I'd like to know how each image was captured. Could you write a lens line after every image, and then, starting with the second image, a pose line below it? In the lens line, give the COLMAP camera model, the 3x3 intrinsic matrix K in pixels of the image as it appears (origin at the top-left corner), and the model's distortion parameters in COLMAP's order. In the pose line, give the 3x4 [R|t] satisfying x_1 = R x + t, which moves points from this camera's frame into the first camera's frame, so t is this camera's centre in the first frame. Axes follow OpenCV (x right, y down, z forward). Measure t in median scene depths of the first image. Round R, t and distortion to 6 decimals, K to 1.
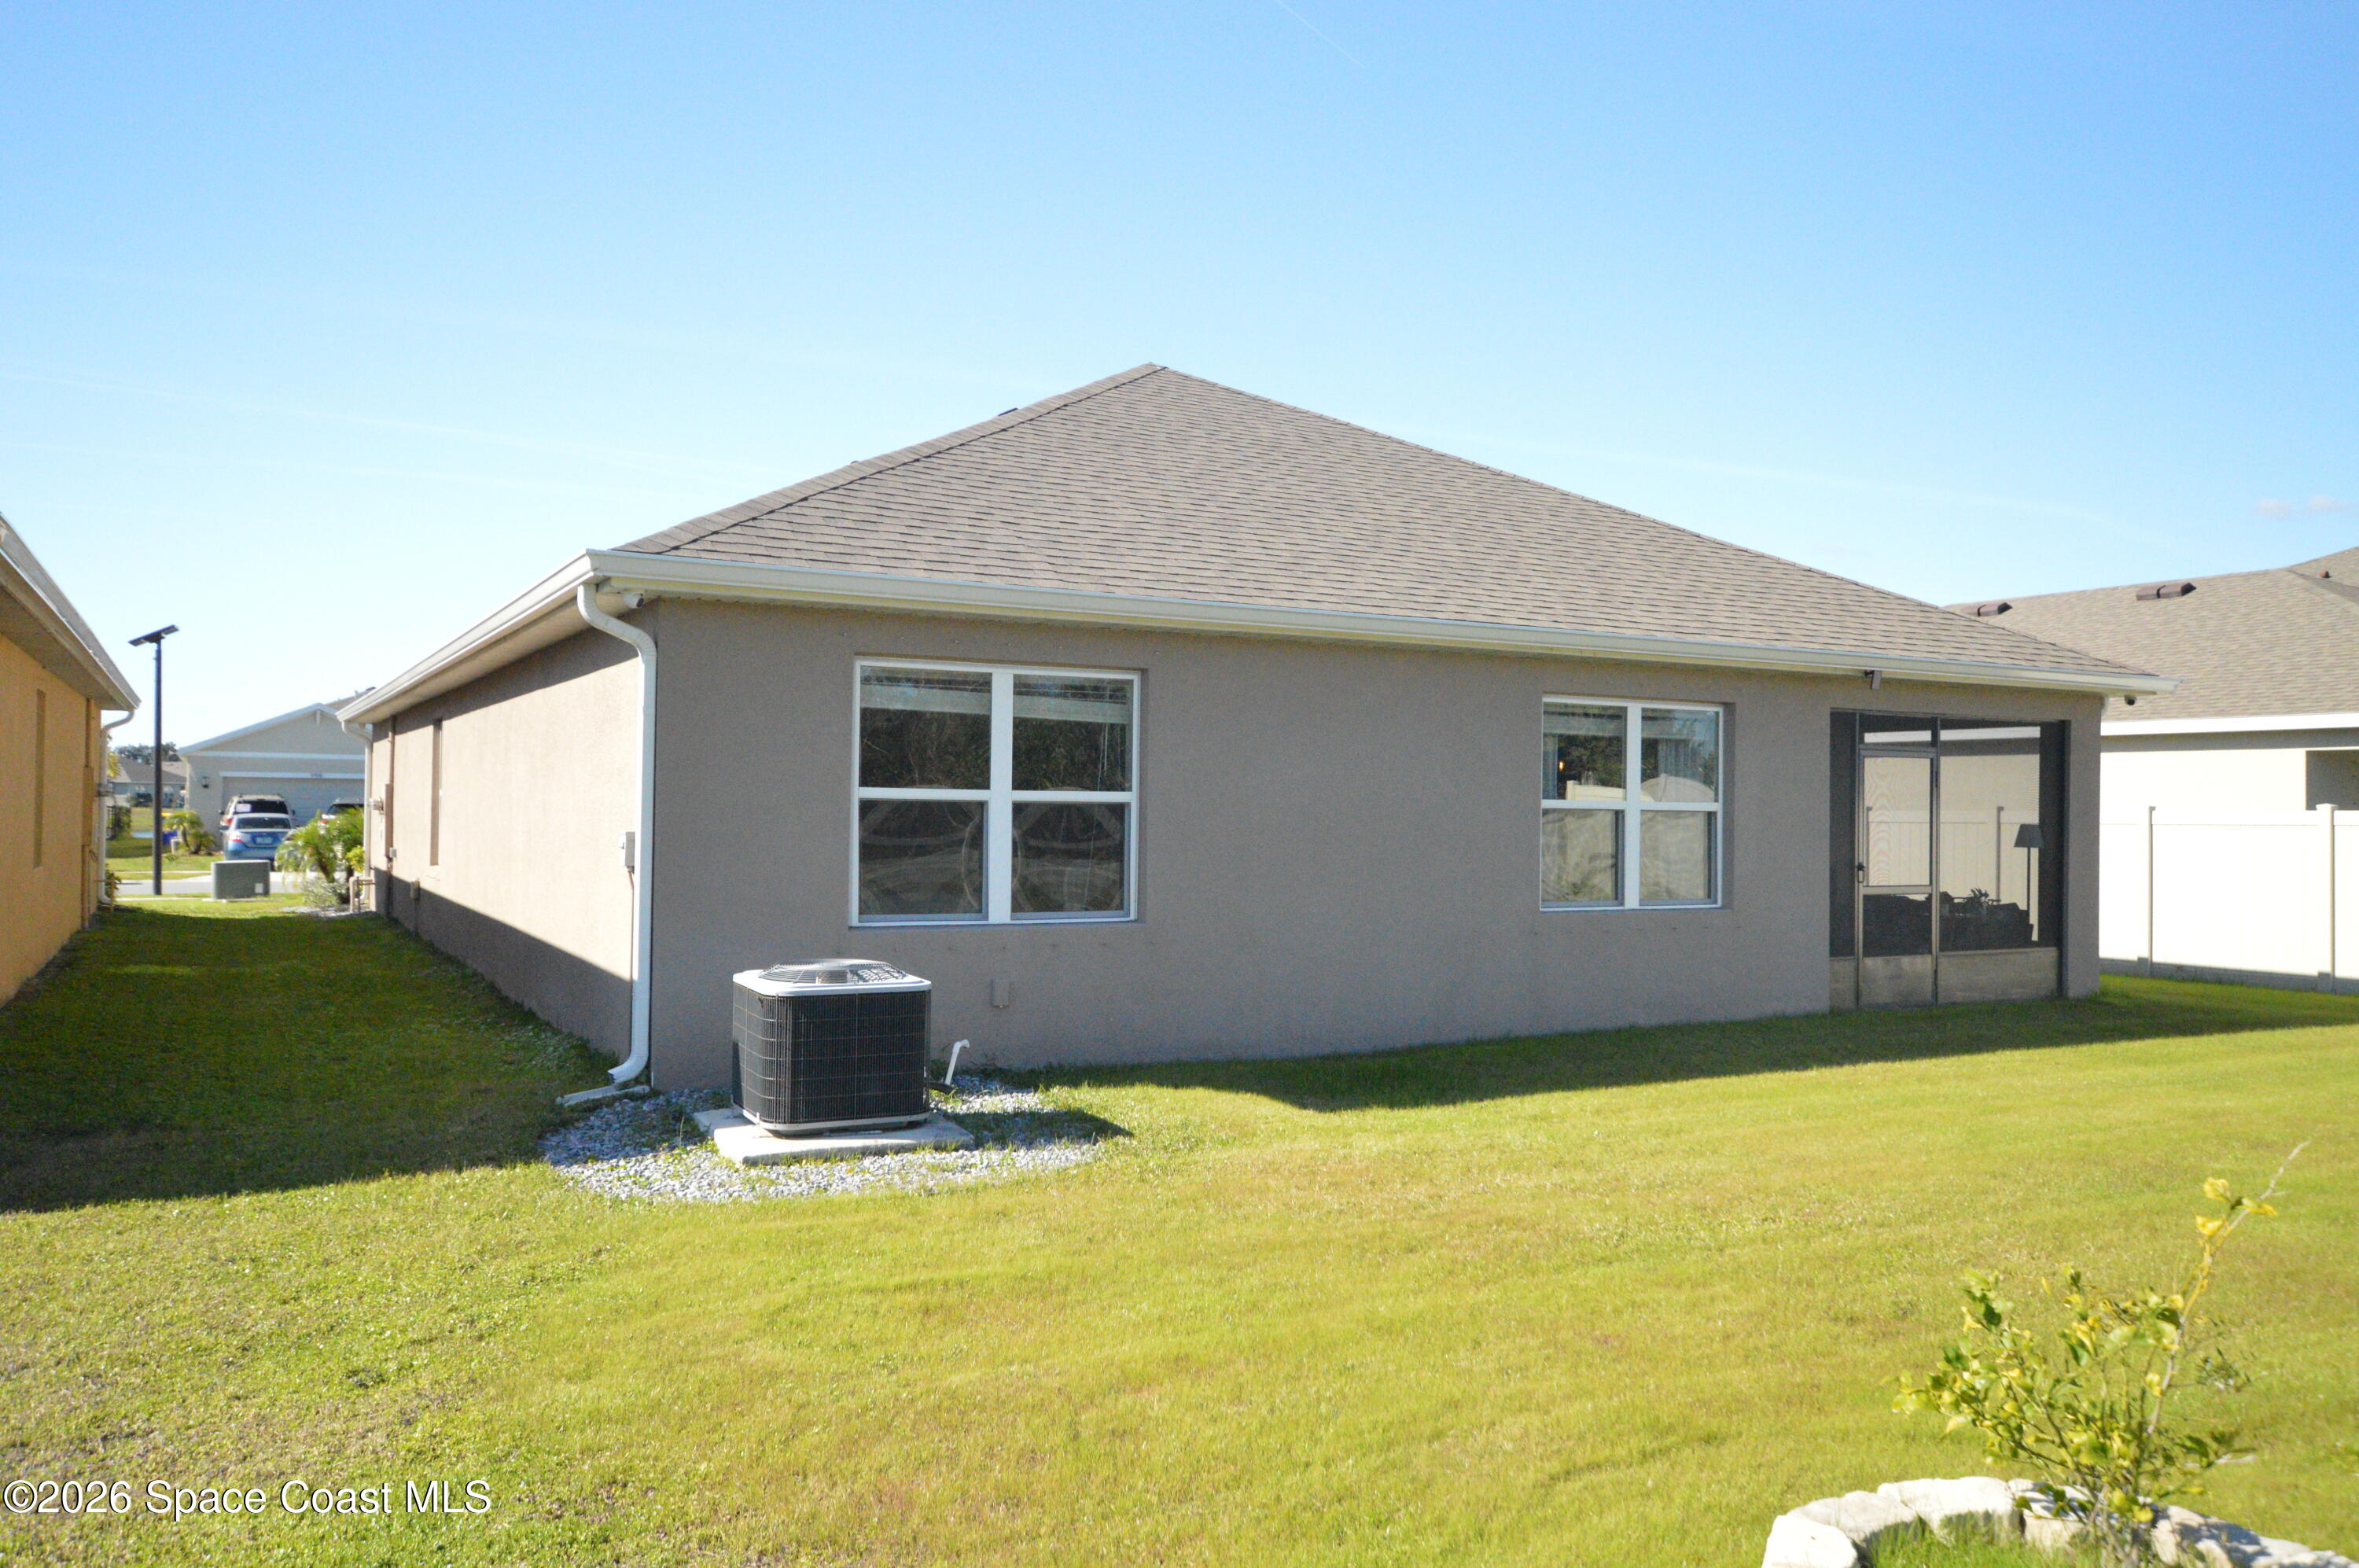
lens RADIAL K [[1811.8, 0, 1179.5], [0, 1811.8, 784.0], [0, 0, 1]] dist [-0.002925, -0.000762]
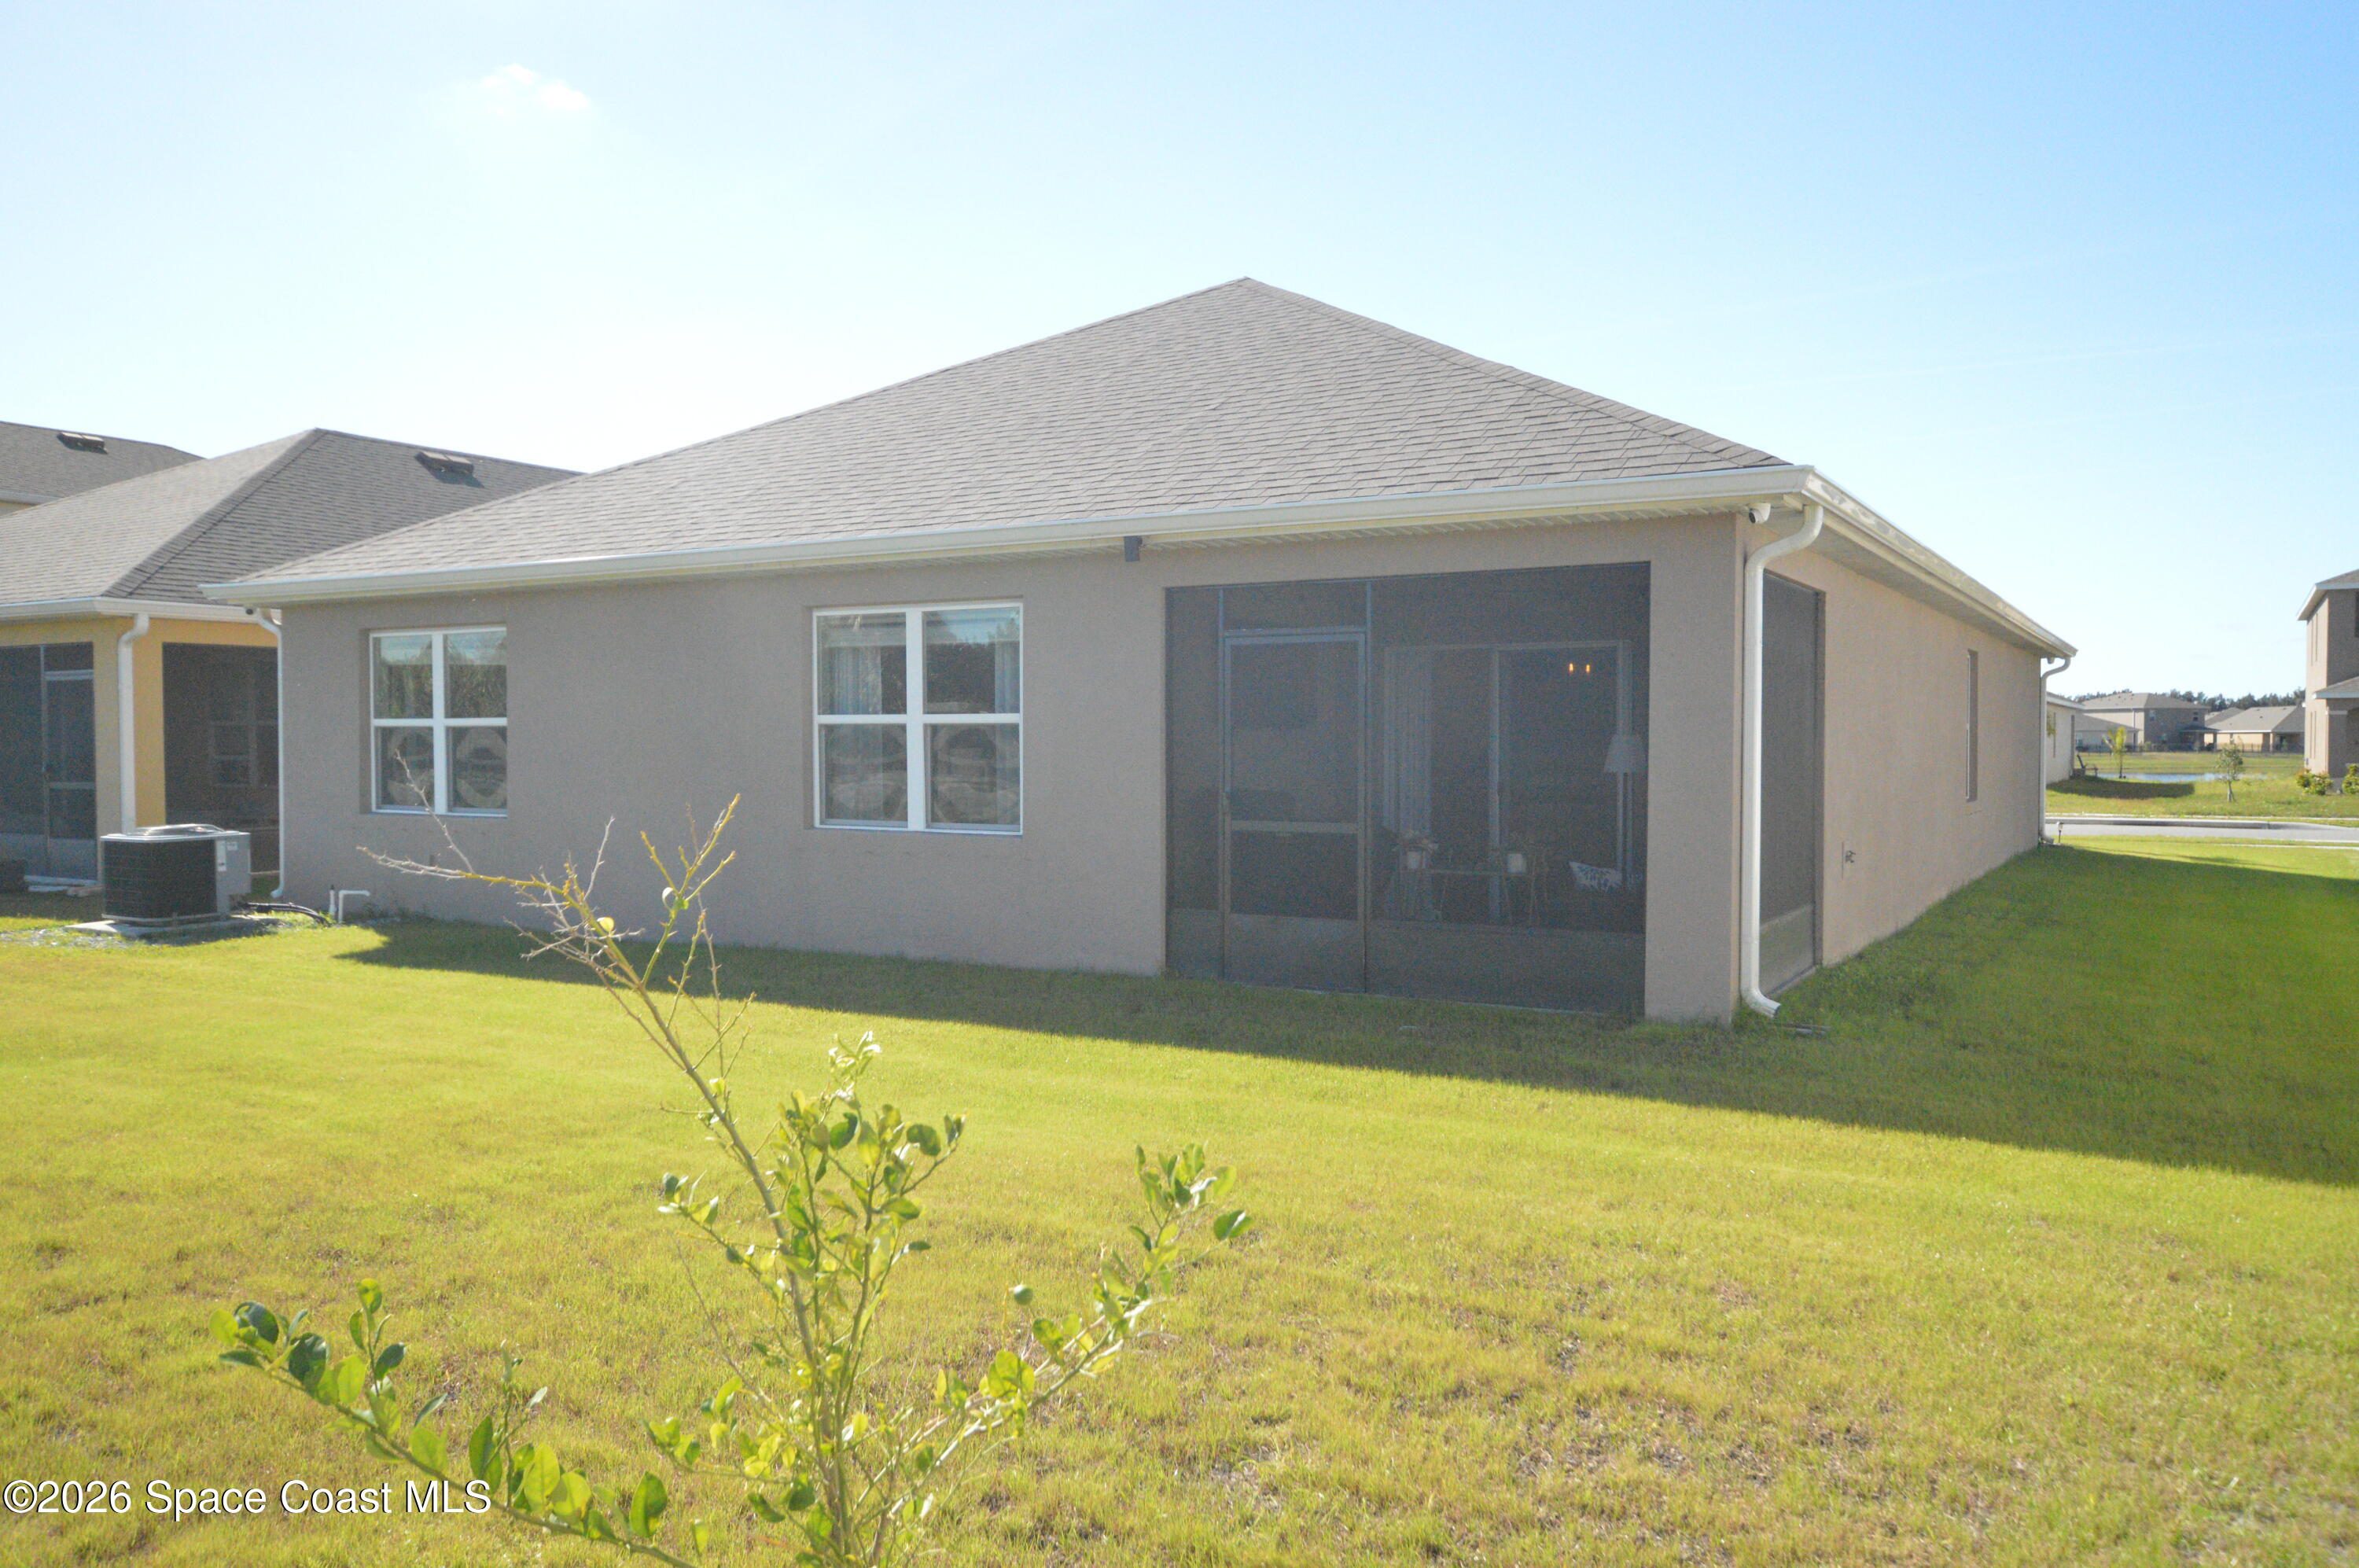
lens RADIAL K [[1794.7, 0, 1178.8], [0, 1794.7, 811.7], [0, 0, 1]] dist [-0.205508, -0.000220]
pose [[0.528397, 0.027350, -0.848557, 0.951487], [0.015040, 0.999023, 0.041564, 0.020382], [0.848864, -0.034724, 0.527470, 0.551895]]
